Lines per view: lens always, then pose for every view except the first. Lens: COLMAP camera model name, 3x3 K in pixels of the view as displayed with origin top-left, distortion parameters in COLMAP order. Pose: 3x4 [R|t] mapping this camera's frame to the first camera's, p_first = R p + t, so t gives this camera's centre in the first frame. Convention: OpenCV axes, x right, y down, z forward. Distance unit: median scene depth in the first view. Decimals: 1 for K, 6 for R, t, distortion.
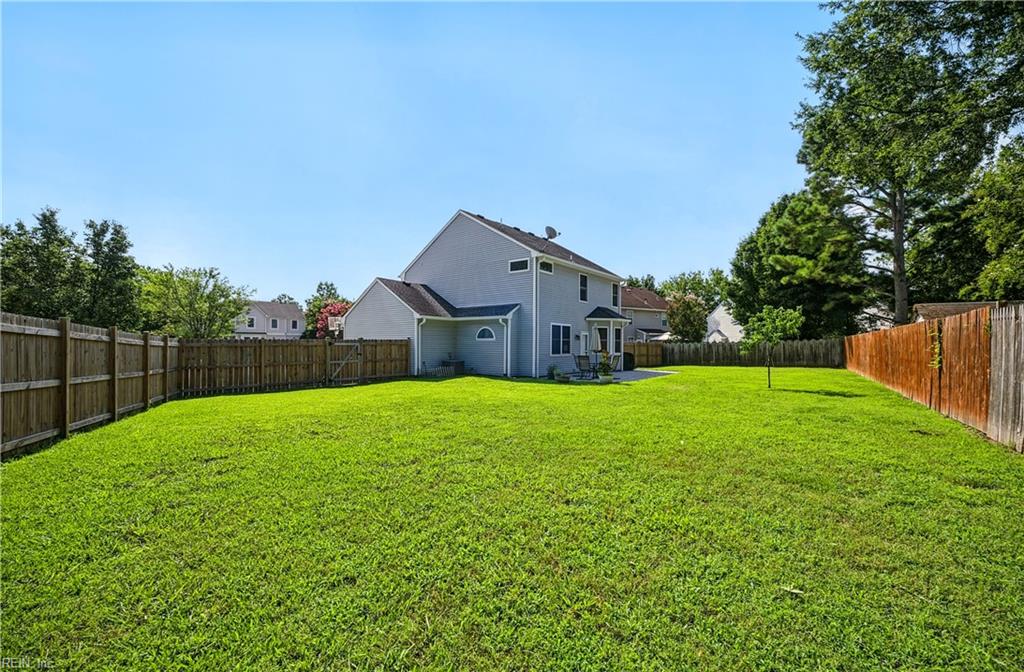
lens RADIAL K [[405.5, 0, 511.1], [0, 405.5, 341.2], [0, 0, 1]] dist [0.015383, 0.000143]
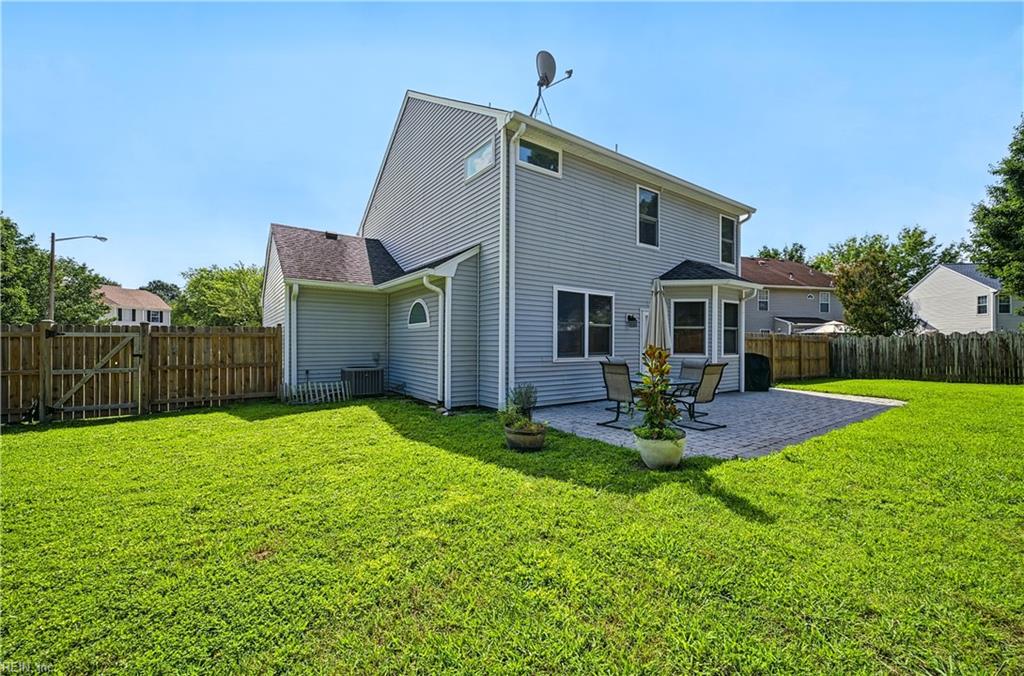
lens RADIAL K [[405.5, 0, 513.0], [0, 405.5, 342.4], [0, 0, 1]] dist [0.015383, 0.000143]
pose [[0.963563, -0.001954, -0.267473, 0.144011], [0.003251, 0.999985, 0.004407, 0.011597], [0.267461, -0.005116, 0.963555, 0.471129]]
